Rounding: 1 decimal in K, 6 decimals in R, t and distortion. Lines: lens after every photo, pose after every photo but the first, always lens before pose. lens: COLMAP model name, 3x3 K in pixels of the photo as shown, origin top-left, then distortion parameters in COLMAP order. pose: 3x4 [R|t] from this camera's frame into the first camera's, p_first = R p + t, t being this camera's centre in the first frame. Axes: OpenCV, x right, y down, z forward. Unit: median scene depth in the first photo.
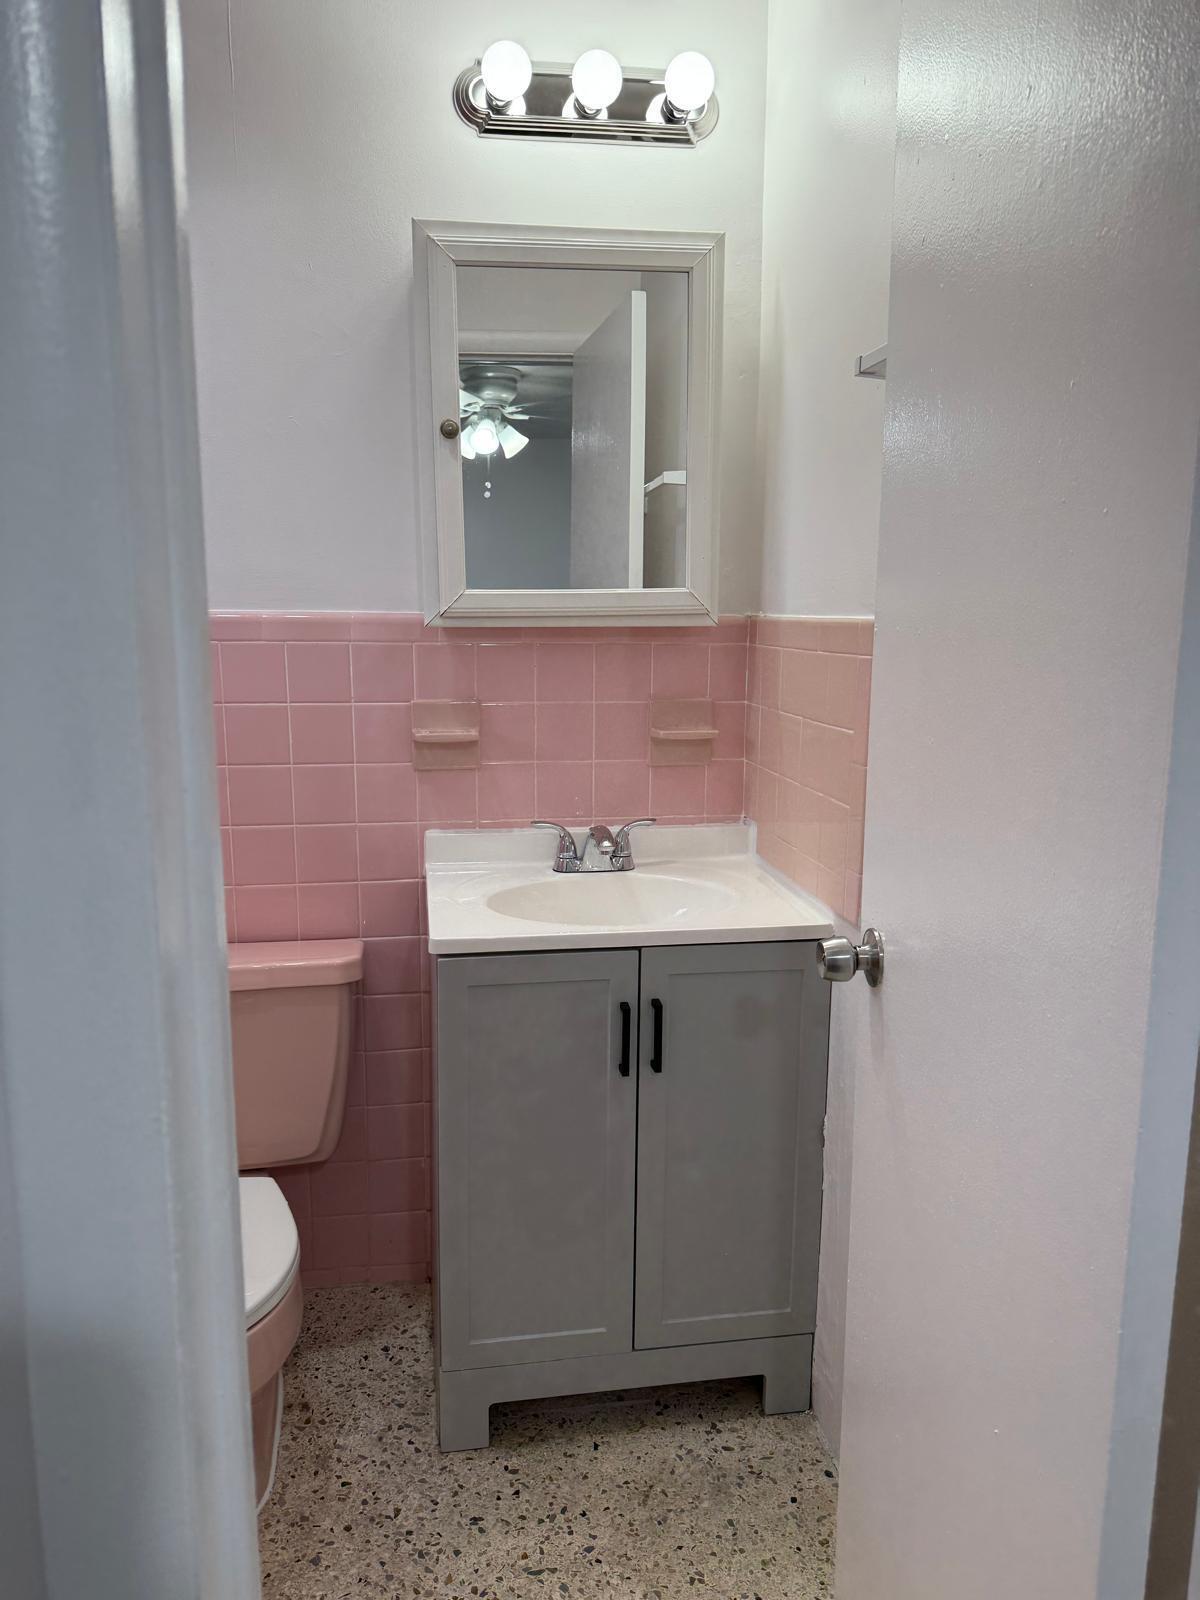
lens RADIAL K [[1137.8, 0, 593.9], [0, 1137.8, 797.7], [0, 0, 1]] dist [-0.003550, -0.001489]
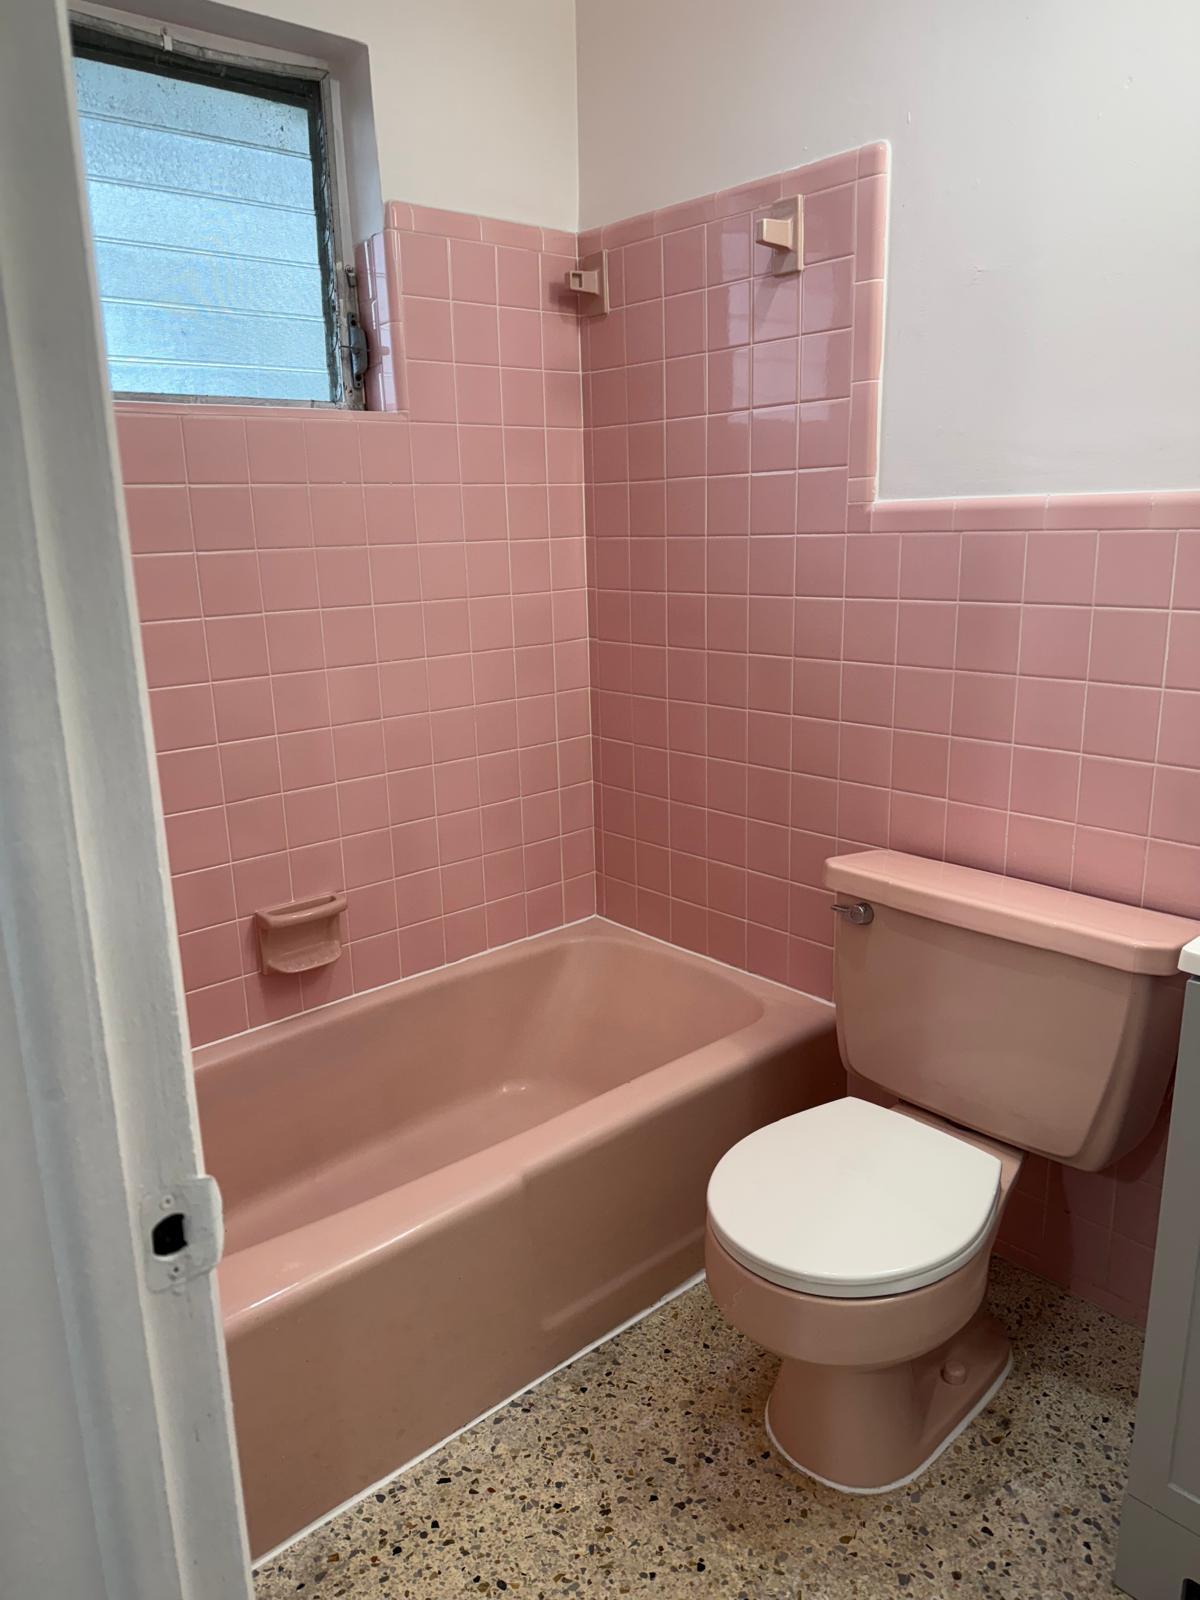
lens RADIAL K [[1137.8, 0, 597.8], [0, 1137.8, 808.5], [0, 0, 1]] dist [-0.003550, -0.001489]
pose [[0.536069, 0.195188, -0.821299, 0.212786], [-0.111612, 0.980749, 0.160233, -0.033982], [0.836763, 0.005771, 0.547534, 0.270918]]
